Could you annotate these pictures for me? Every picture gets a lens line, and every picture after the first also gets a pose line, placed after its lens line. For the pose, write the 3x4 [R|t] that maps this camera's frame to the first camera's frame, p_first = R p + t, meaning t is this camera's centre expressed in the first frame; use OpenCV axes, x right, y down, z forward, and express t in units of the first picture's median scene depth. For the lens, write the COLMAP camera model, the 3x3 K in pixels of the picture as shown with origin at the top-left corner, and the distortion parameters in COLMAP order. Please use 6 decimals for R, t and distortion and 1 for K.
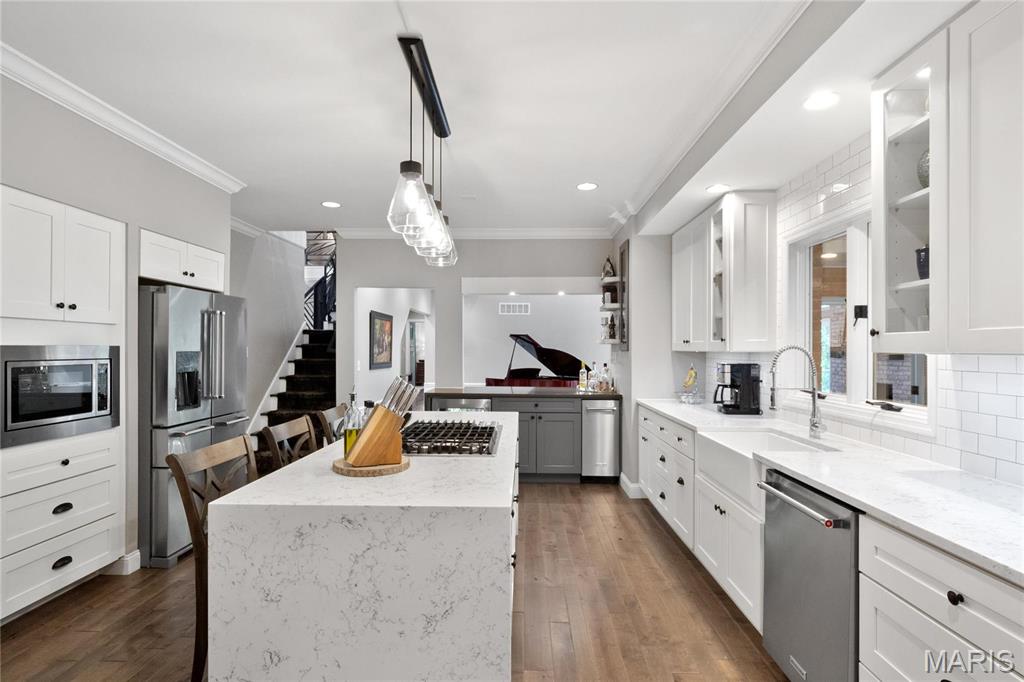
lens RADIAL K [[517.4, 0, 507.9], [0, 517.4, 347.0], [0, 0, 1]] dist [-0.002174, -0.004947]
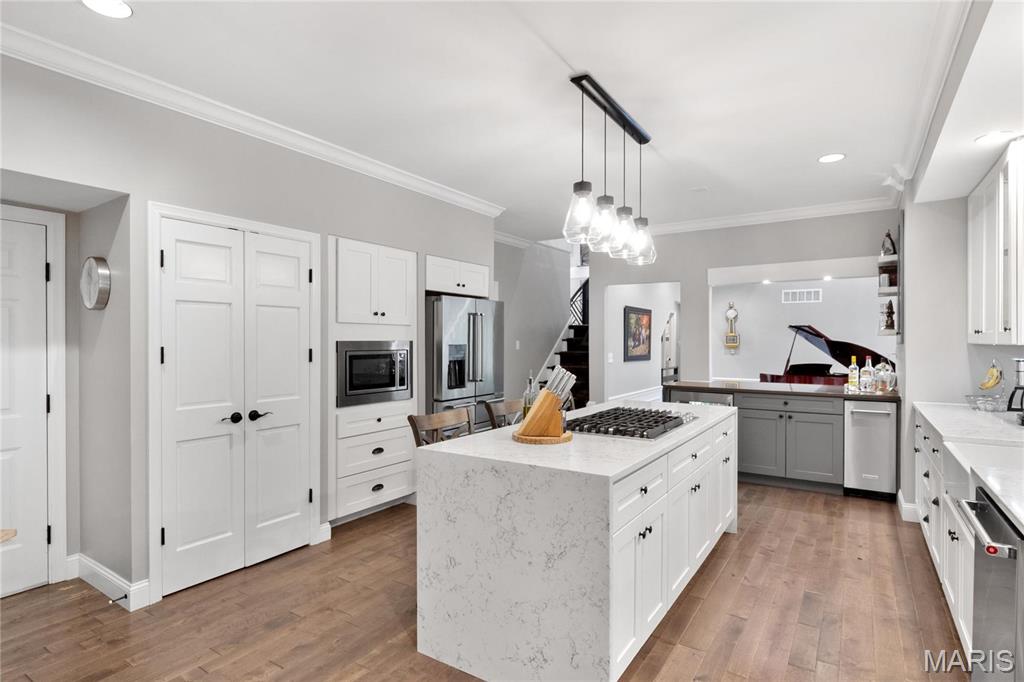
lens RADIAL K [[517.4, 0, 511.5], [0, 517.4, 343.2], [0, 0, 1]] dist [-0.002174, -0.004947]
pose [[0.854154, -0.002214, -0.520016, 0.191351], [0.005185, 0.999977, 0.004260, 0.000197], [0.519995, -0.006335, 0.854146, -0.054399]]
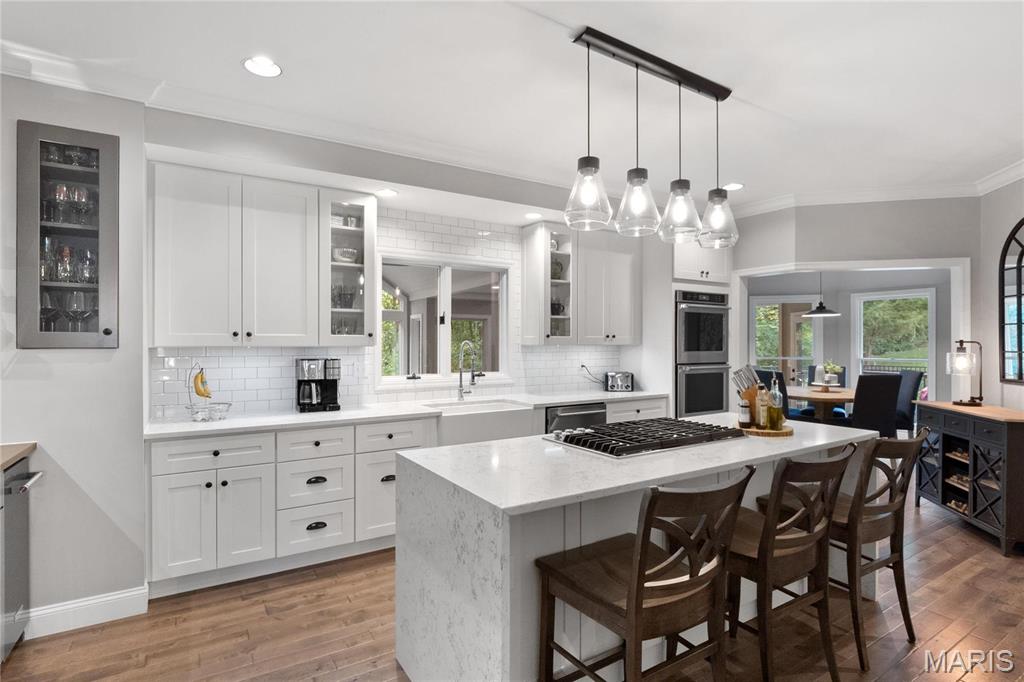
lens RADIAL K [[517.4, 0, 510.8], [0, 517.4, 339.4], [0, 0, 1]] dist [-0.002174, -0.004947]
pose [[-0.551782, 0.008209, 0.833948, -0.628665], [-0.000200, 0.999950, -0.009975, 0.006092], [-0.833988, -0.005671, -0.551753, 1.387060]]
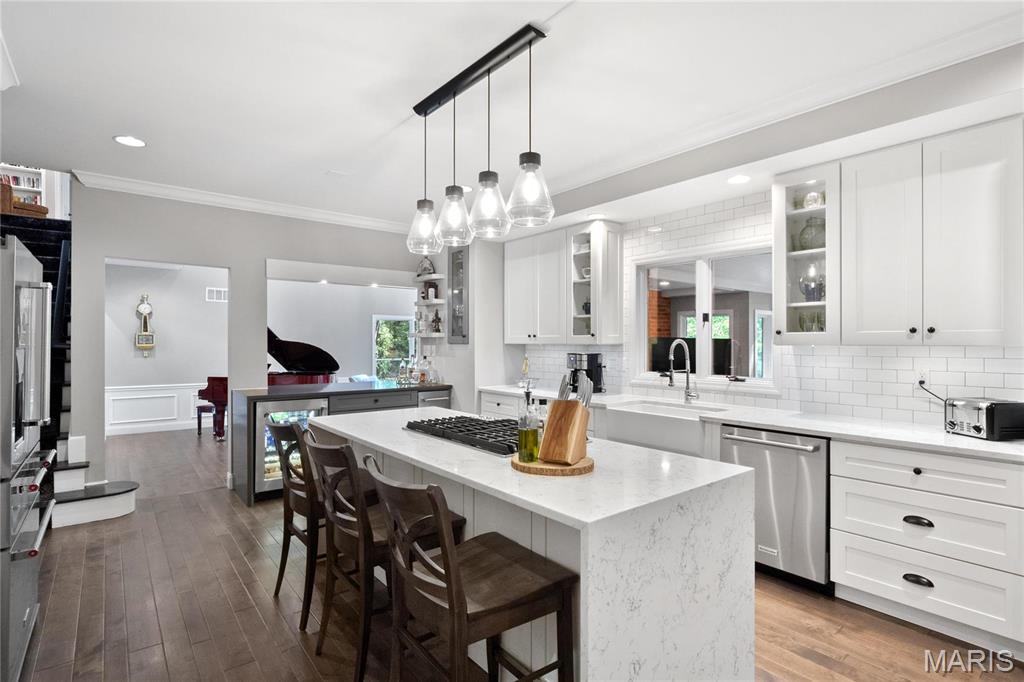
lens RADIAL K [[499.3, 0, 508.9], [0, 499.3, 340.8], [0, 0, 1]] dist [-0.008046, -0.000339]
pose [[0.767542, 0.000232, 0.640999, -0.556013], [-0.001655, 0.999997, 0.001620, -0.001419], [-0.640997, -0.002304, 0.767540, 0.202594]]
